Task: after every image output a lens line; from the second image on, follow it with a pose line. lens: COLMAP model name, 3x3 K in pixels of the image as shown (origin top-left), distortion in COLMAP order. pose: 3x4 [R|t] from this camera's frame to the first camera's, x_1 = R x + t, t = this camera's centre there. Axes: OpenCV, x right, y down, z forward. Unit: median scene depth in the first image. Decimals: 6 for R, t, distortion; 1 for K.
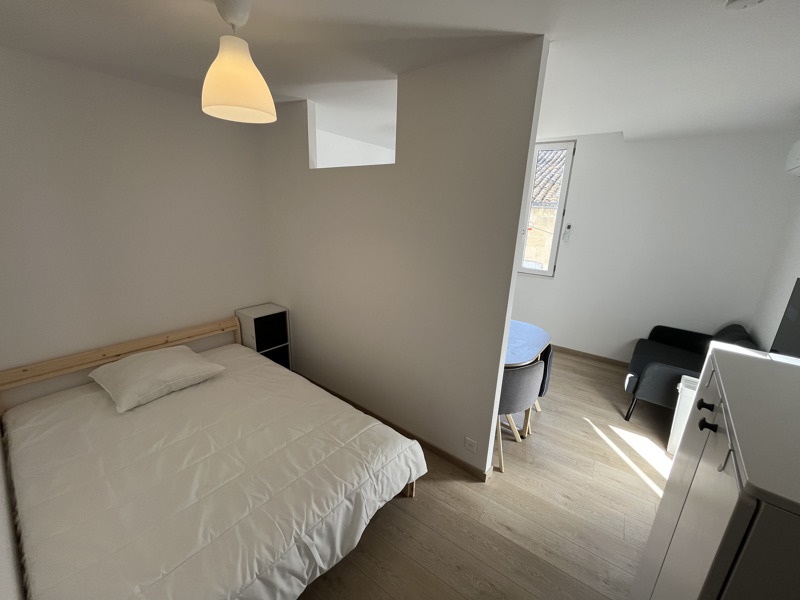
lens RADIAL K [[319.1, 0, 400.0], [0, 319.1, 300.0], [0, 0, 1]] dist [-0.000325, -0.000040]
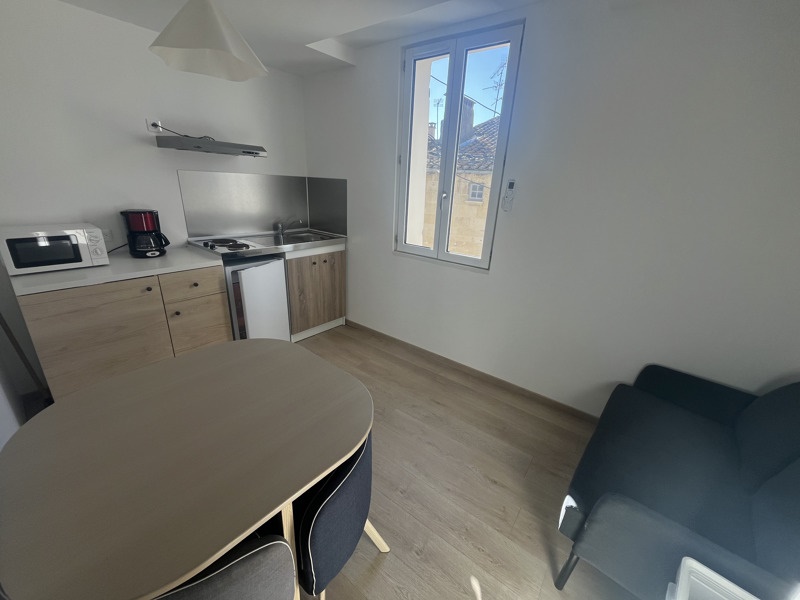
lens RADIAL K [[319.1, 0, 400.0], [0, 319.1, 300.0], [0, 0, 1]] dist [-0.000325, -0.000040]
pose [[0.999176, 0.034916, -0.020715, 0.357519], [-0.033714, 0.997874, 0.055772, -0.047455], [0.022618, -0.055028, 0.998229, 0.416739]]
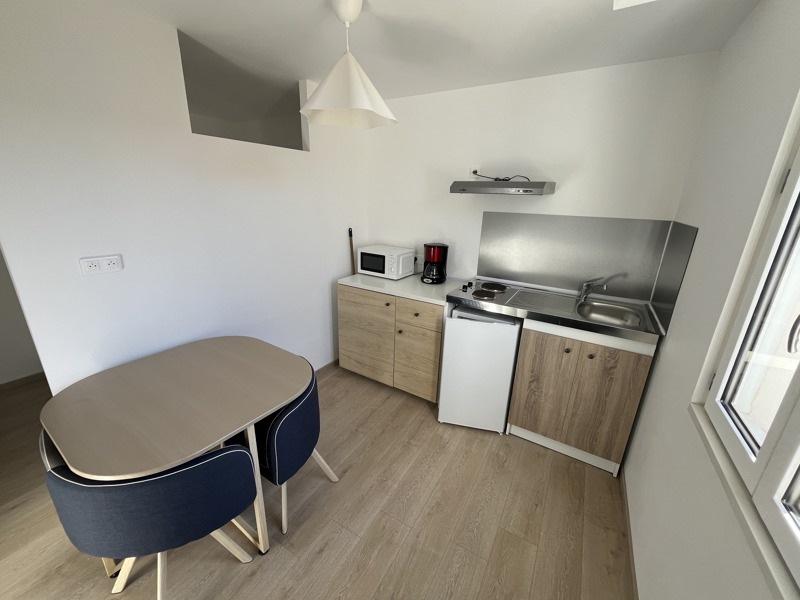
lens RADIAL K [[319.1, 0, 400.0], [0, 319.1, 300.0], [0, 0, 1]] dist [-0.000325, -0.000040]
pose [[0.106807, 0.285913, -0.952285, 0.592456], [-0.318090, 0.917254, 0.239718, -0.222933], [0.942025, 0.277308, 0.188915, 0.907404]]
